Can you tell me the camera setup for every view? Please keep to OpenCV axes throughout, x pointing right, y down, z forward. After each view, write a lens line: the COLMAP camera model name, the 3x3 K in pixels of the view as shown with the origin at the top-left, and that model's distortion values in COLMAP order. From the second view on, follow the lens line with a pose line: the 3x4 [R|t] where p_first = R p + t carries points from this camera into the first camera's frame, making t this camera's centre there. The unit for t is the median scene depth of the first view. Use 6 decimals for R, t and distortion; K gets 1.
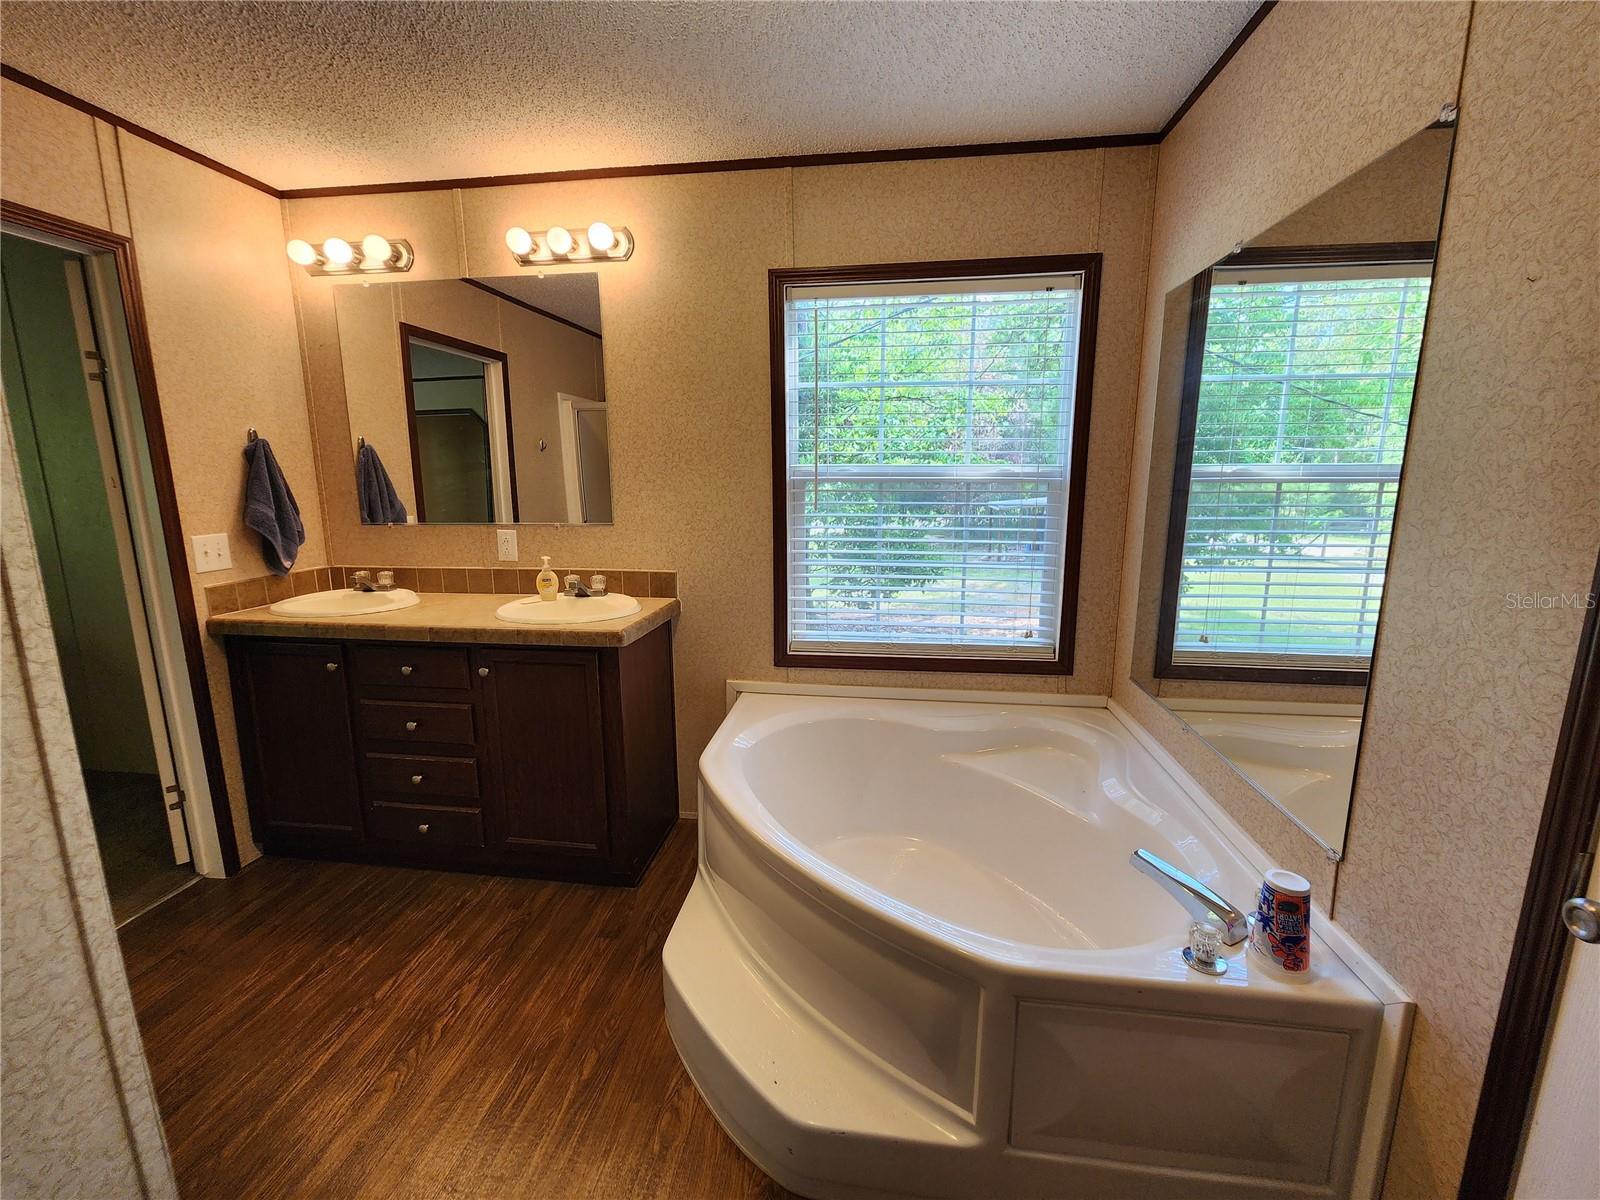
lens RADIAL K [[659.2, 0, 803.6], [0, 659.2, 595.9], [0, 0, 1]] dist [0.002354, -0.001242]
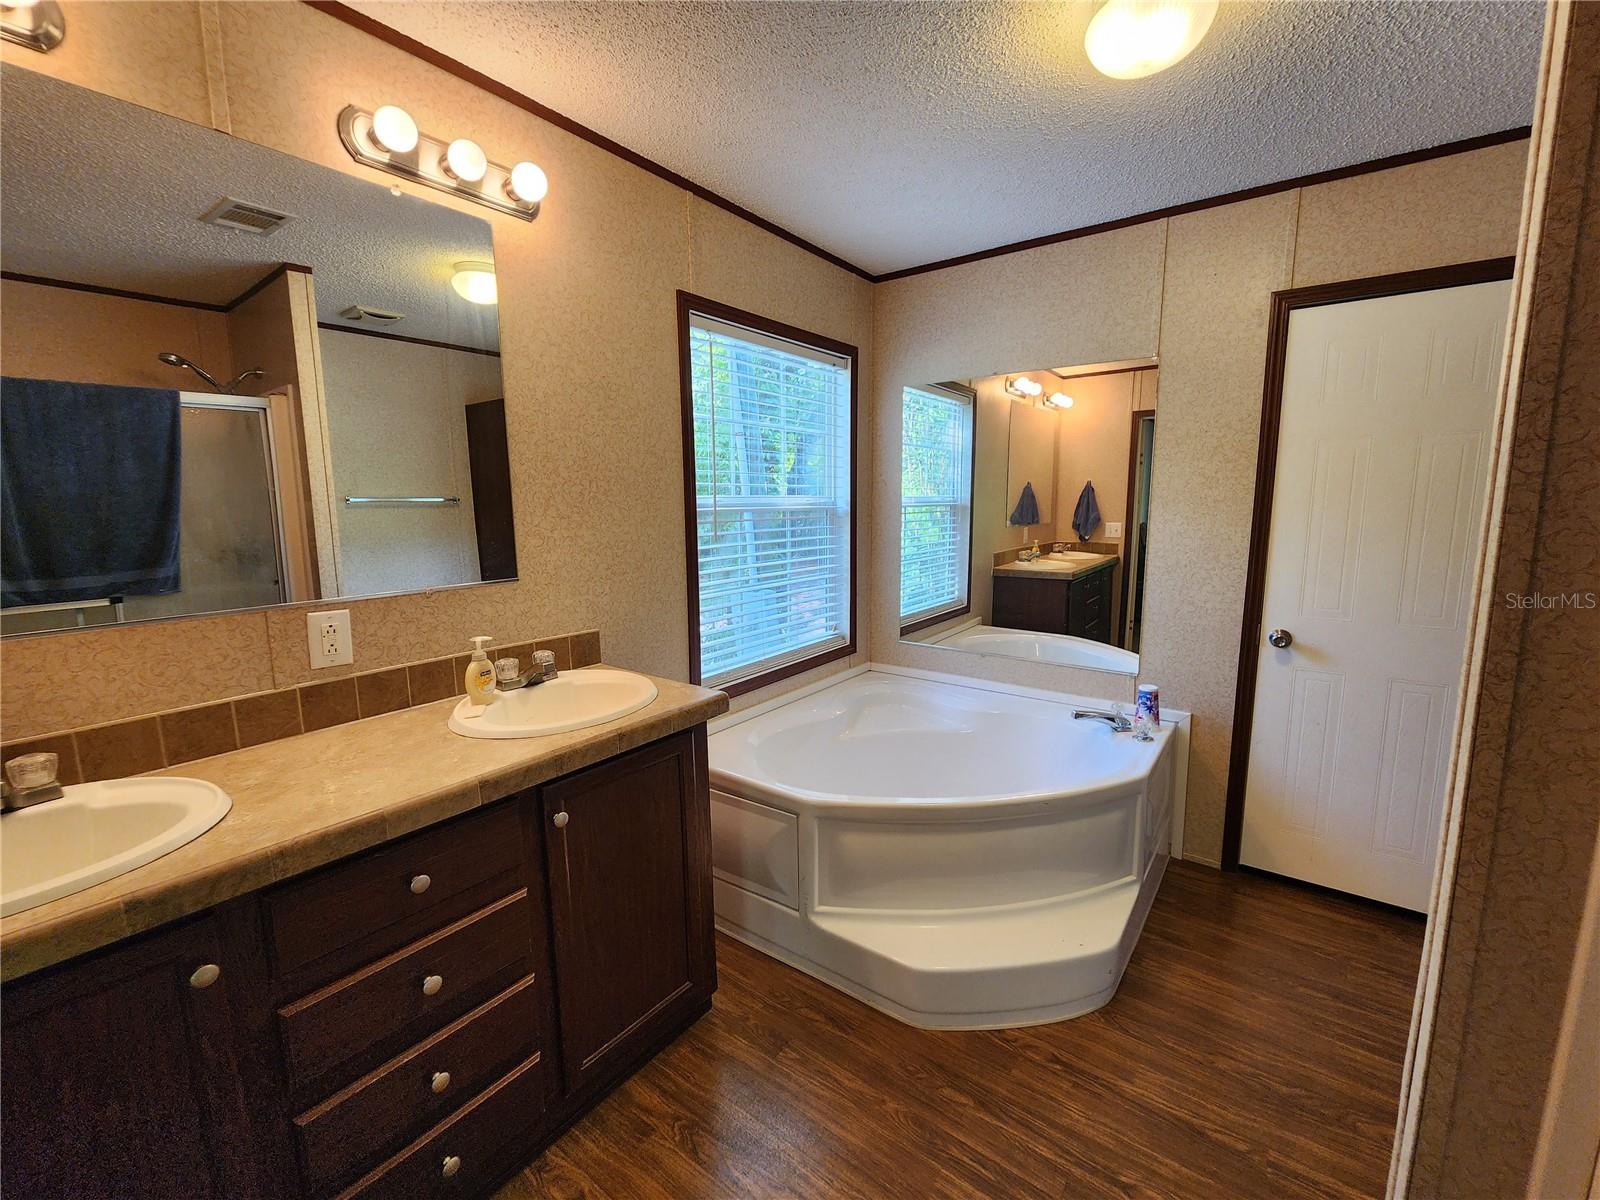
lens RADIAL K [[661.7, 0, 800.0], [0, 661.7, 600.0], [0, 0, 1]] dist [-0.000980, -0.000386]
pose [[0.488501, -0.132315, 0.862473, -0.802969], [0.168210, 0.984176, 0.055712, -0.079697], [-0.856196, 0.117862, 0.503027, 0.411614]]
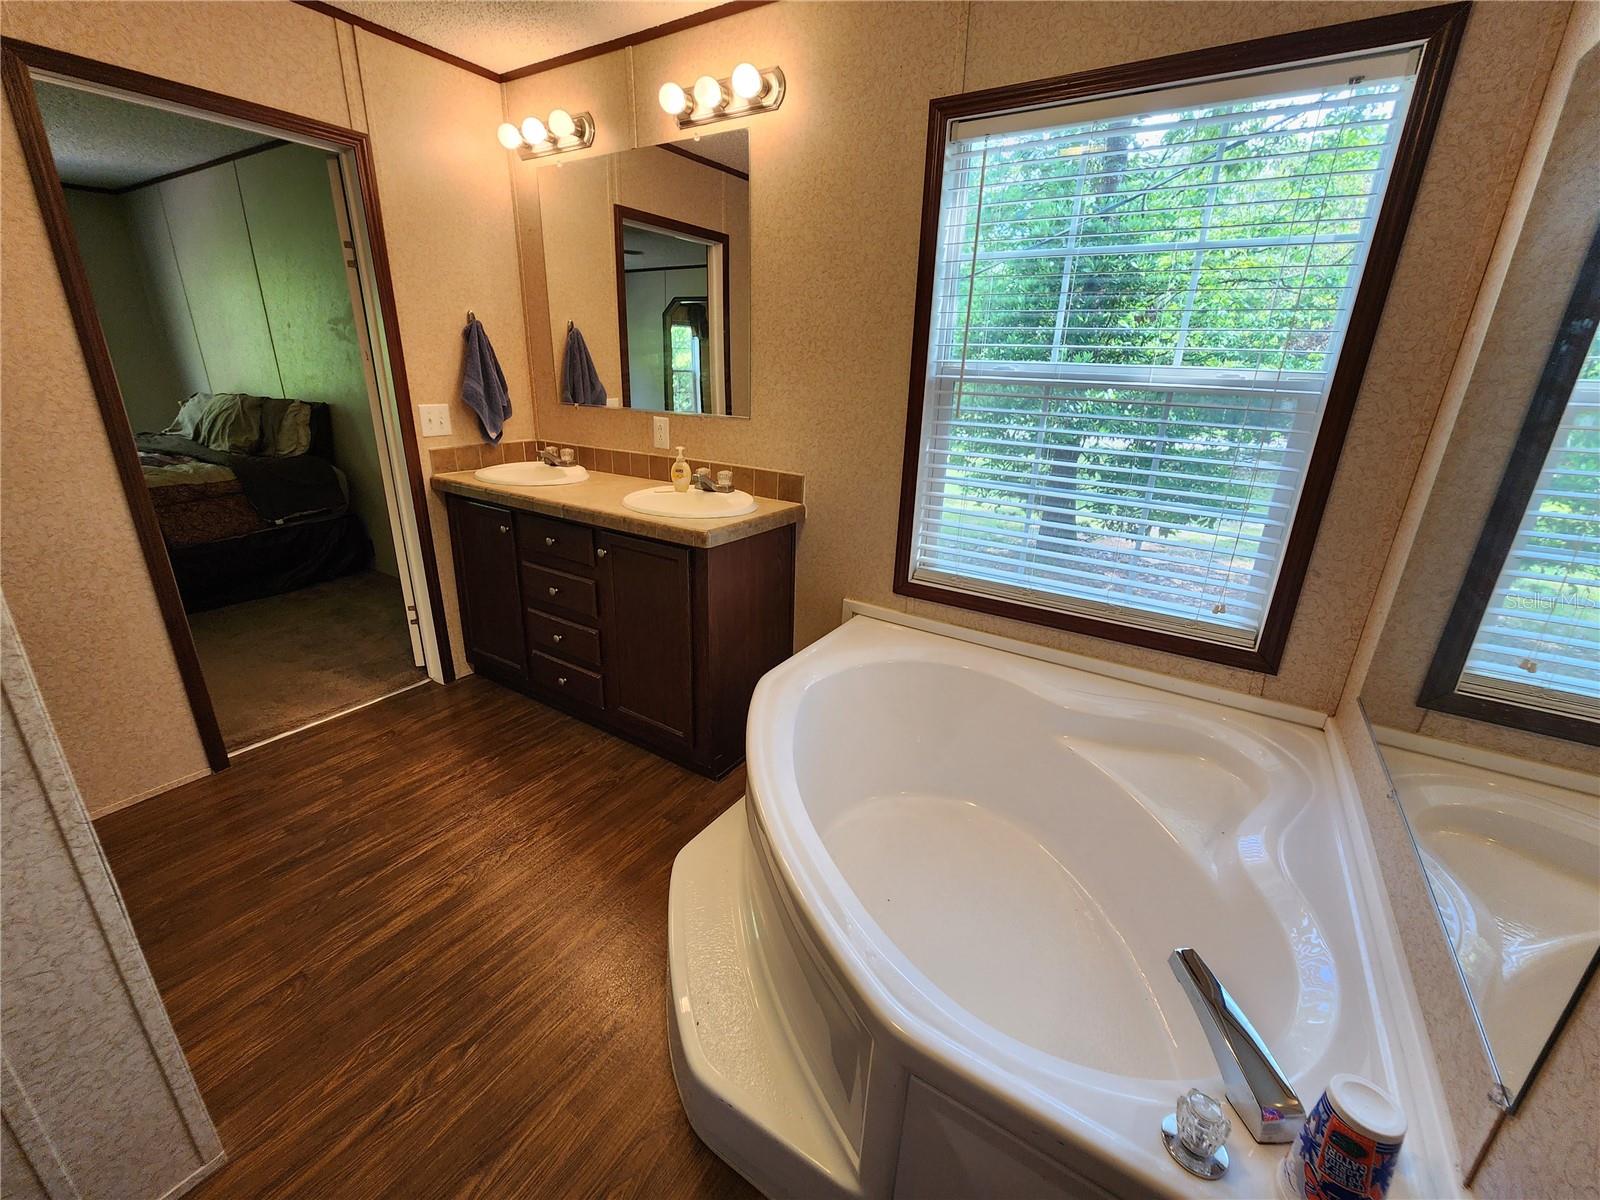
lens RADIAL K [[659.2, 0, 803.6], [0, 659.2, 595.9], [0, 0, 1]] dist [0.002354, -0.001242]
pose [[0.907184, 0.169738, -0.384977, 0.204563], [-0.111215, 0.979207, 0.169661, -0.029316], [0.405770, -0.111098, 0.907198, 0.148069]]
